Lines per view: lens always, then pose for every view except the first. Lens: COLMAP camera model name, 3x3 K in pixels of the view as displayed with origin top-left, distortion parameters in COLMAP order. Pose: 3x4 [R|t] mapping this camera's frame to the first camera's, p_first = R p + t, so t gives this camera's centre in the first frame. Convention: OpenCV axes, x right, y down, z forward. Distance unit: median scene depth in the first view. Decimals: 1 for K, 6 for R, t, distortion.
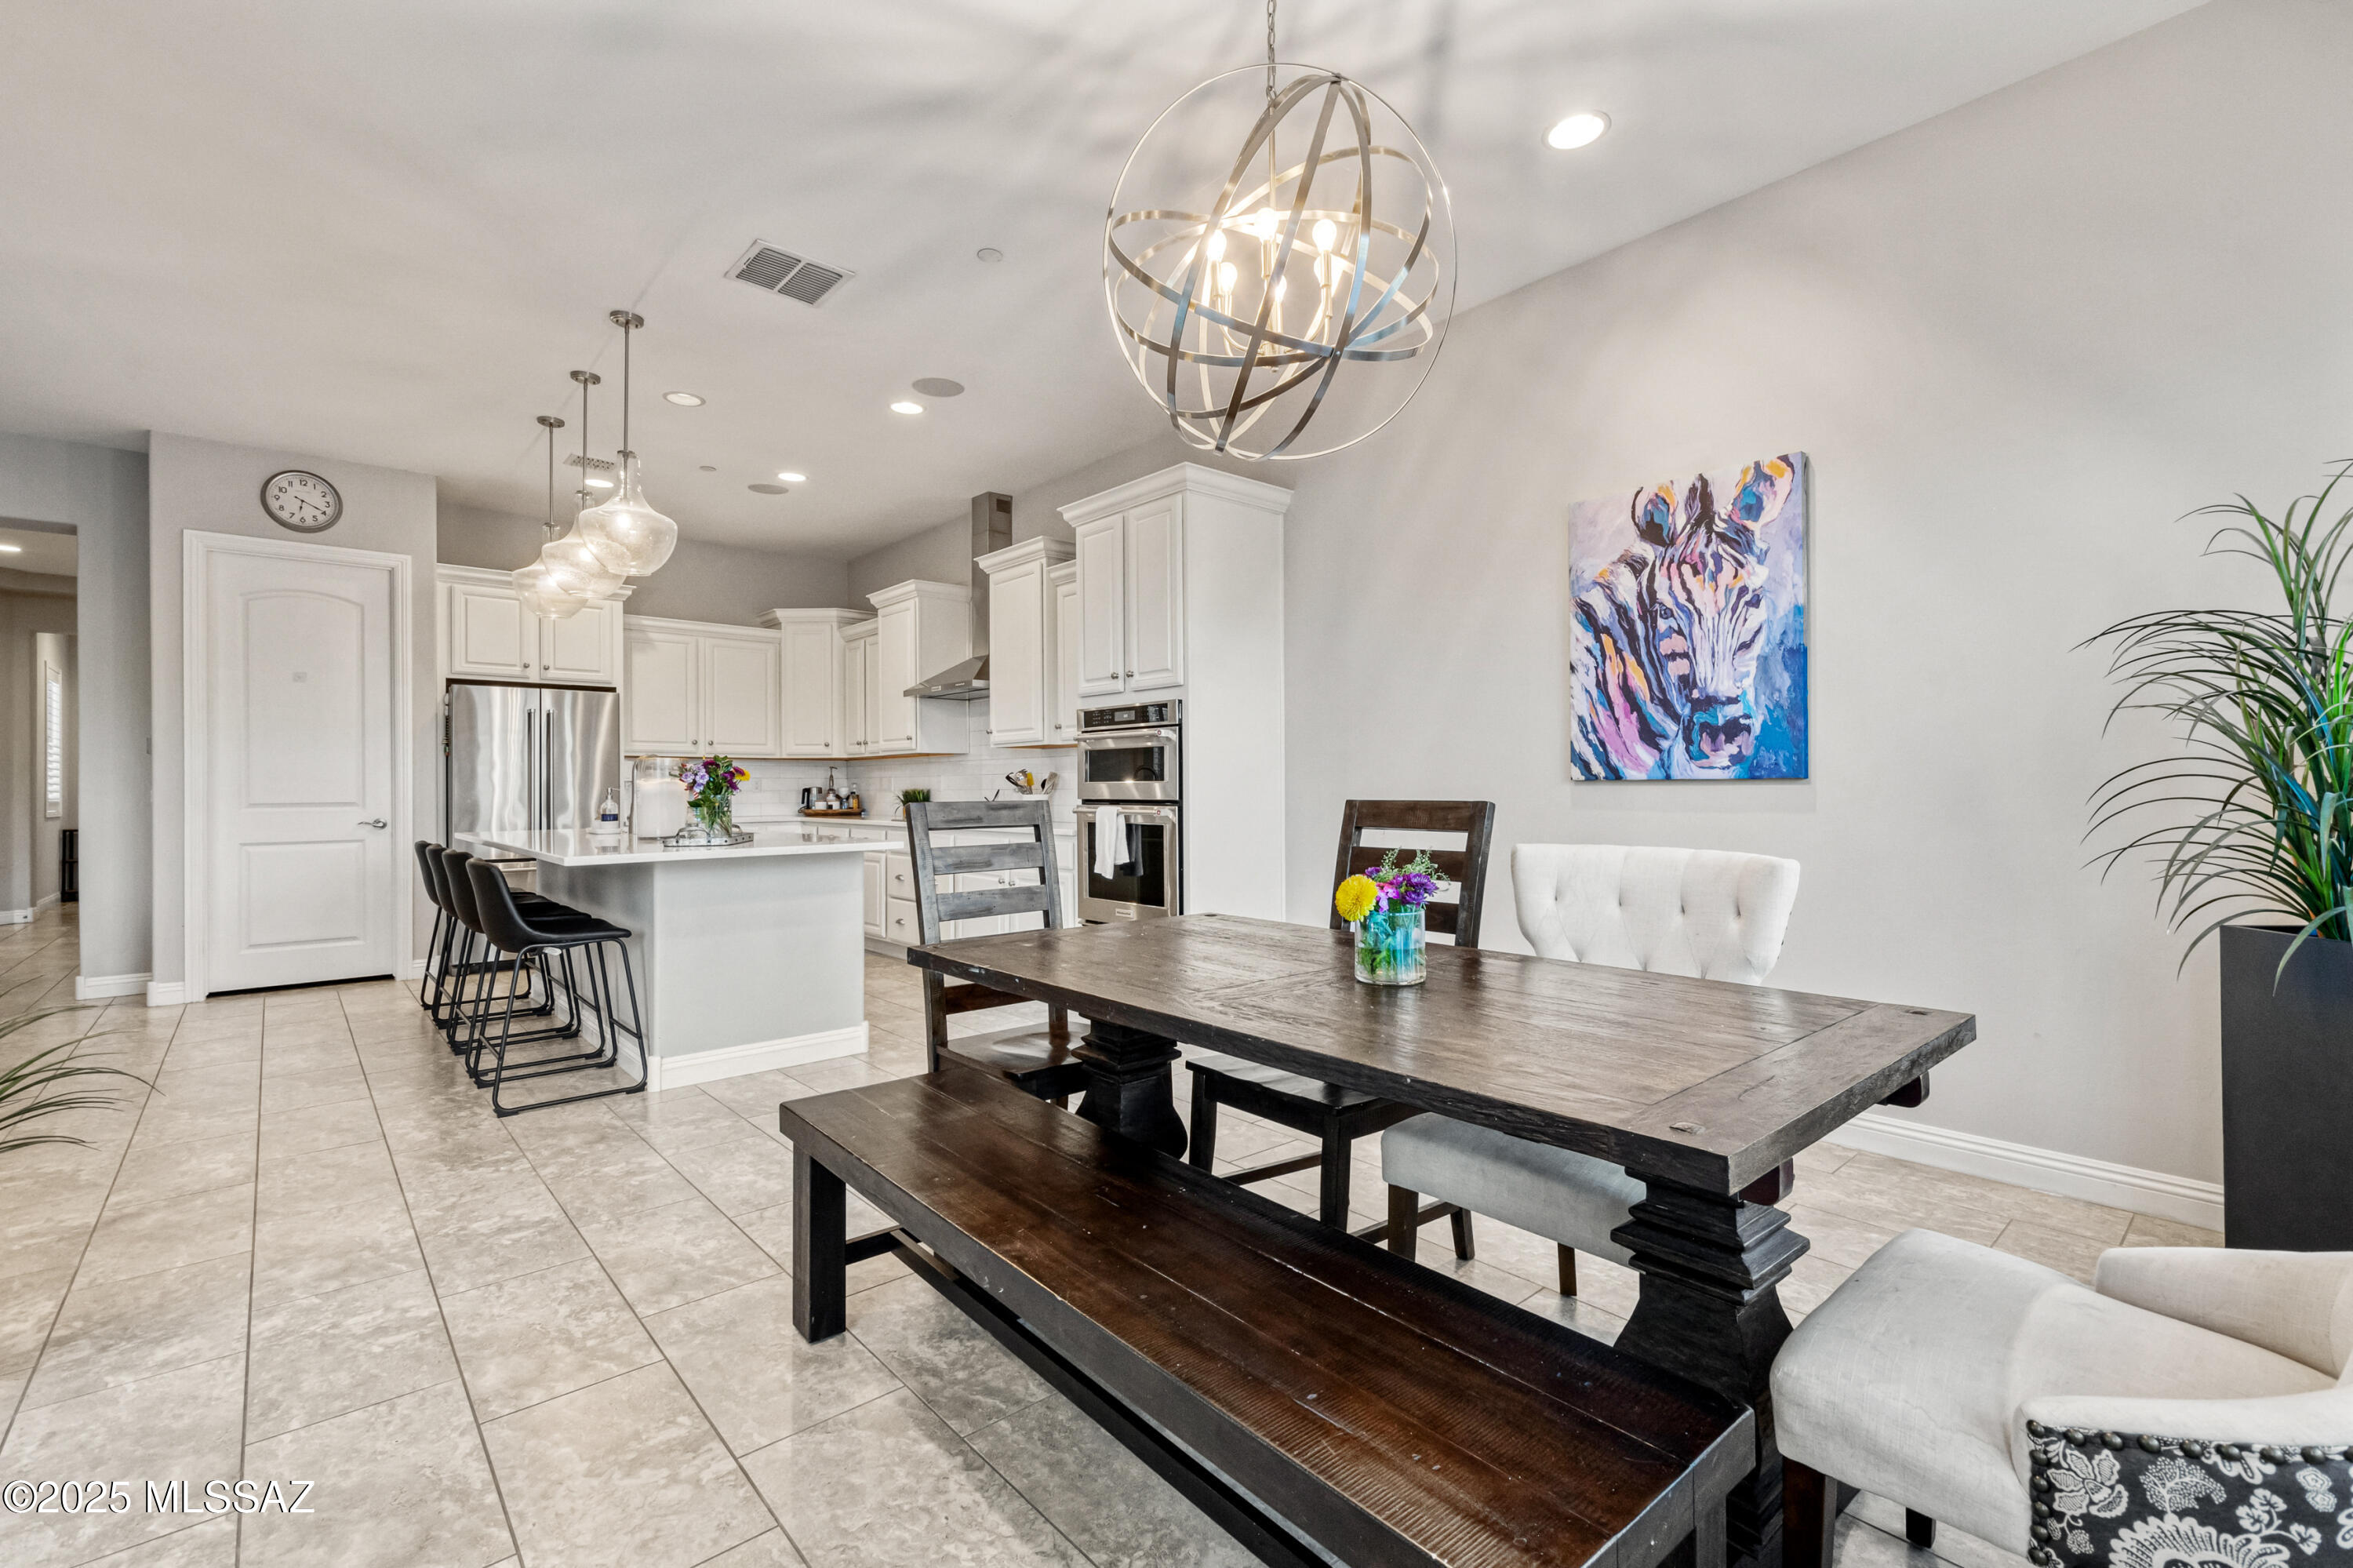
lens RADIAL K [[1001.5, 0, 1191.5], [0, 1001.5, 786.7], [0, 0, 1]] dist [-0.001331, 0.000152]
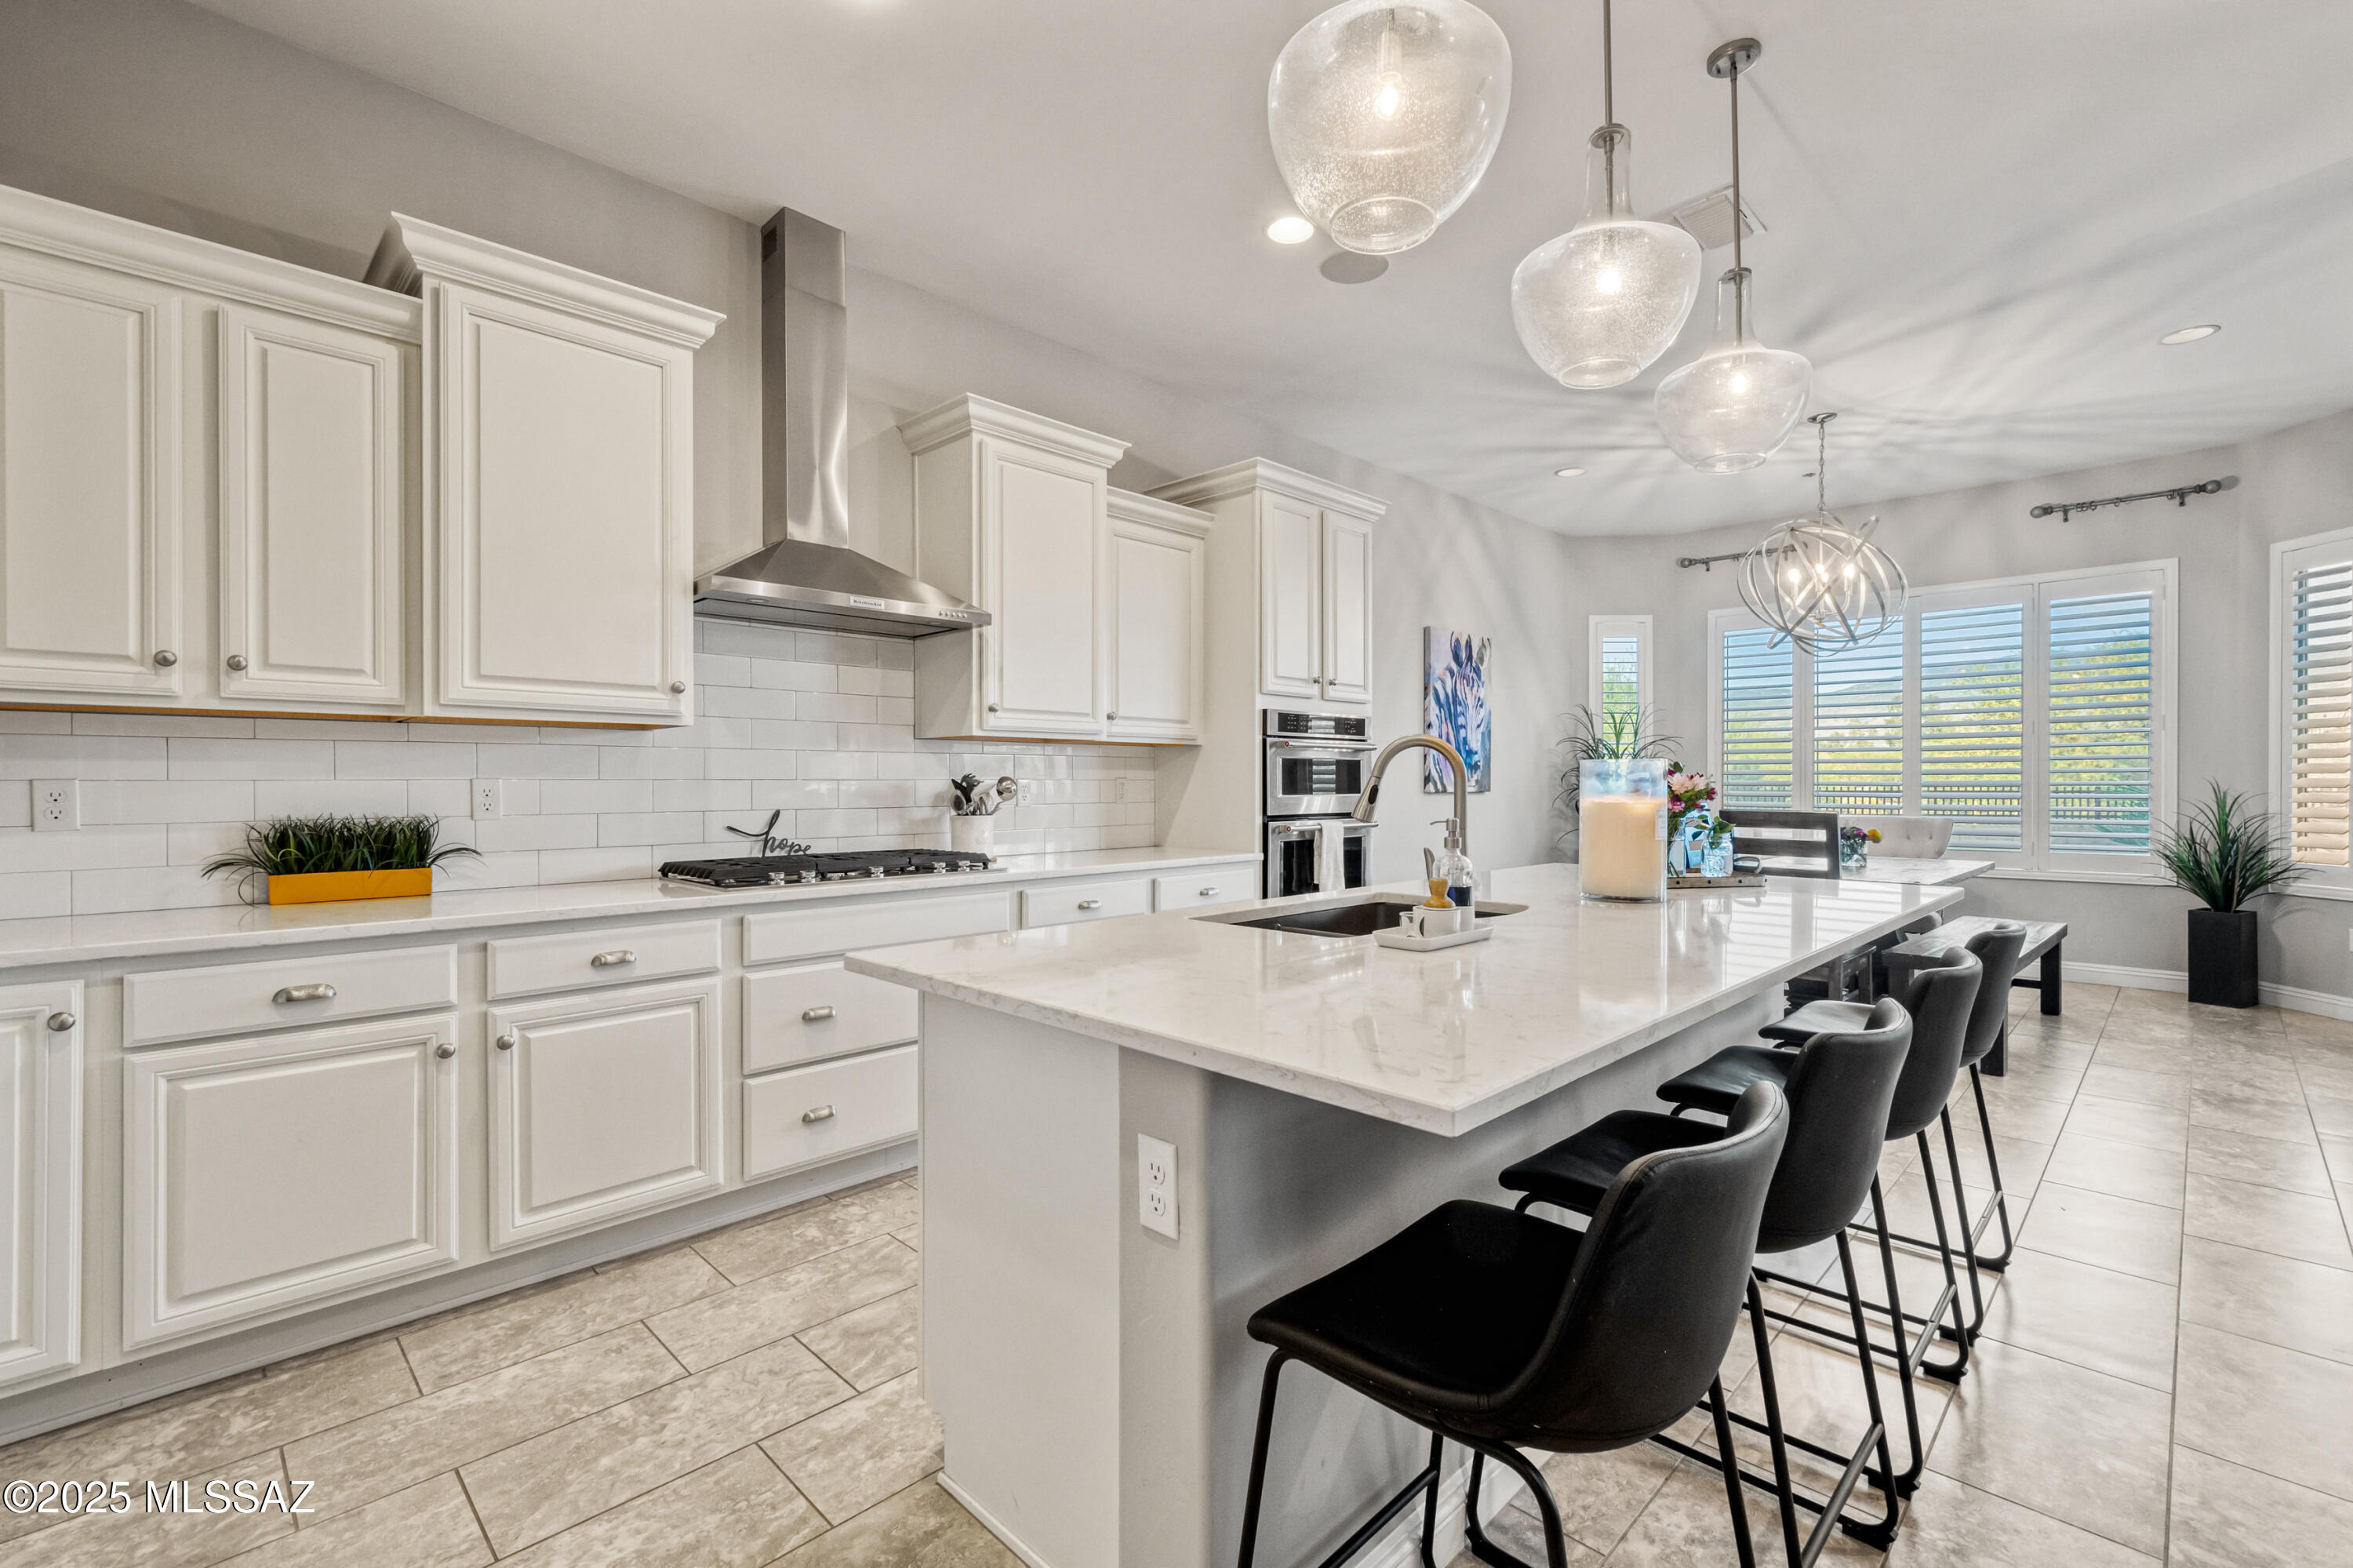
lens RADIAL K [[1022.0, 0, 1181.1], [0, 1022.0, 789.9], [0, 0, 1]] dist [0.009518, 0.000032]
pose [[-0.051061, -0.001502, 0.998694, -0.852331], [0.001220, 0.999998, 0.001566, -0.009372], [-0.998695, 0.001298, -0.051059, 0.985430]]
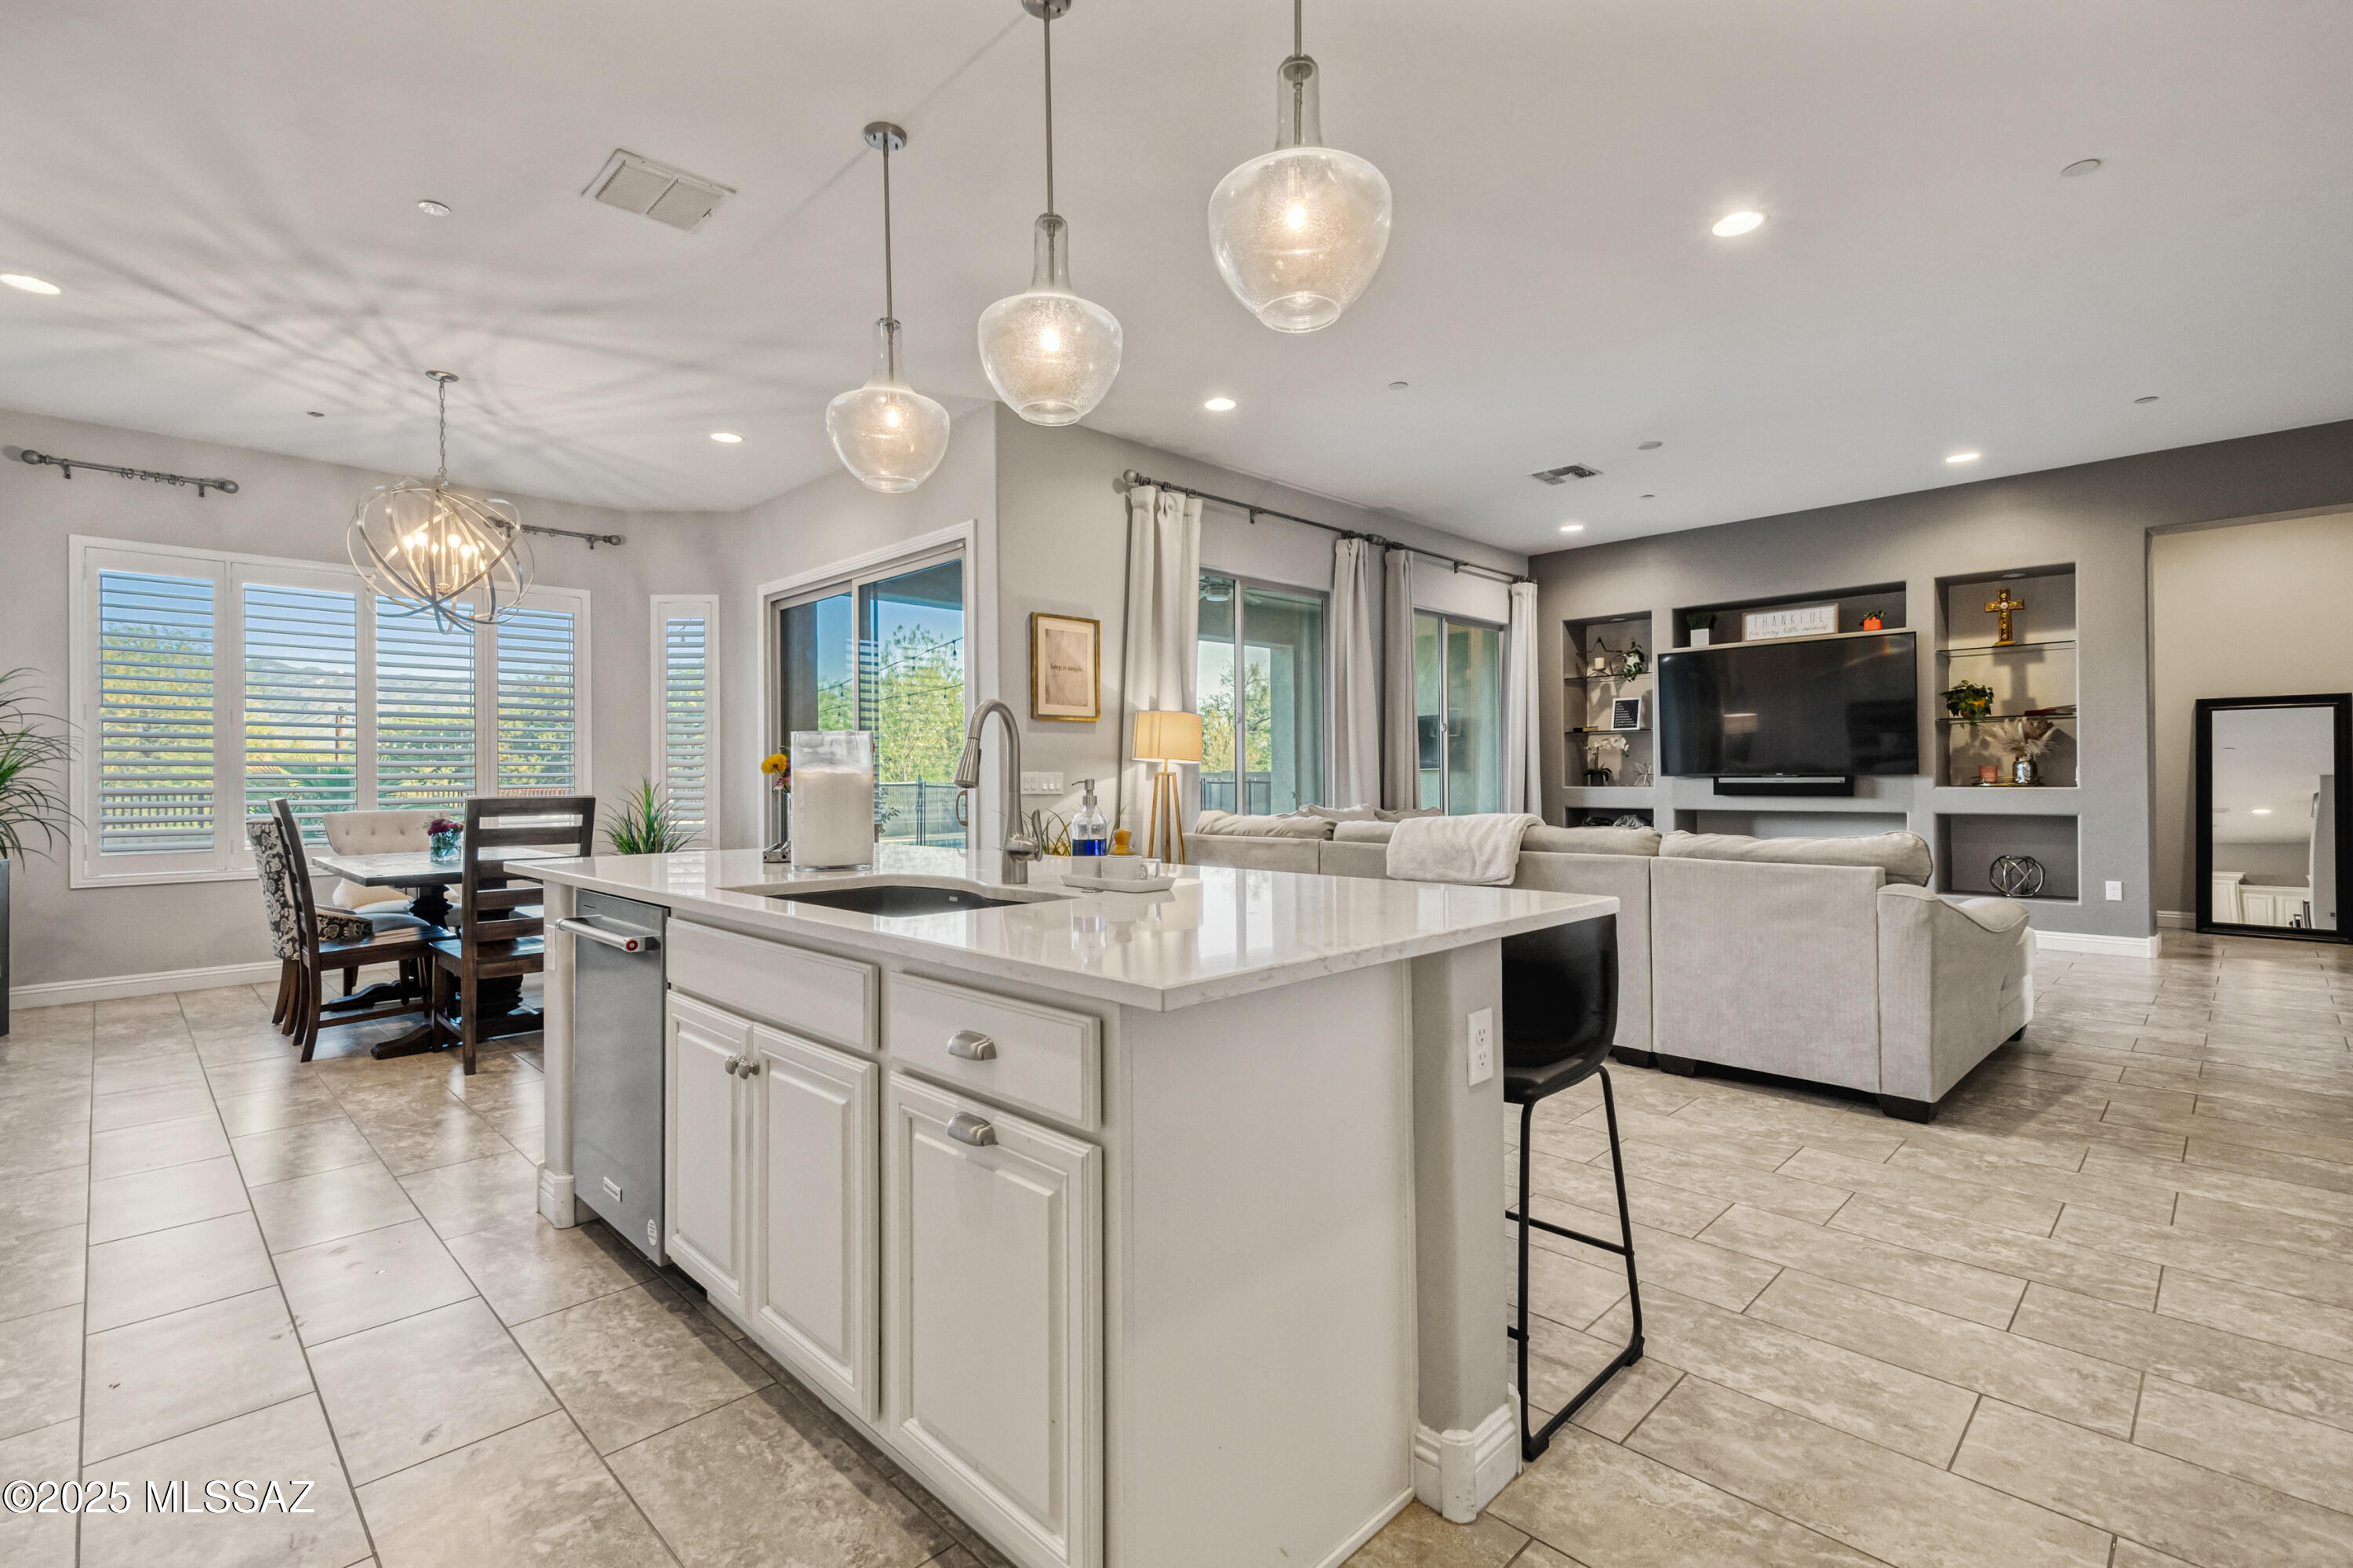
lens RADIAL K [[1065.3, 0, 1177.8], [0, 1065.3, 773.3], [0, 0, 1]] dist [0.011854, -0.000294]
pose [[-0.998787, 0.014634, -0.047023, -0.525365], [0.014806, 0.999885, -0.003315, -0.000185], [0.046969, -0.004007, -0.998888, 1.277051]]
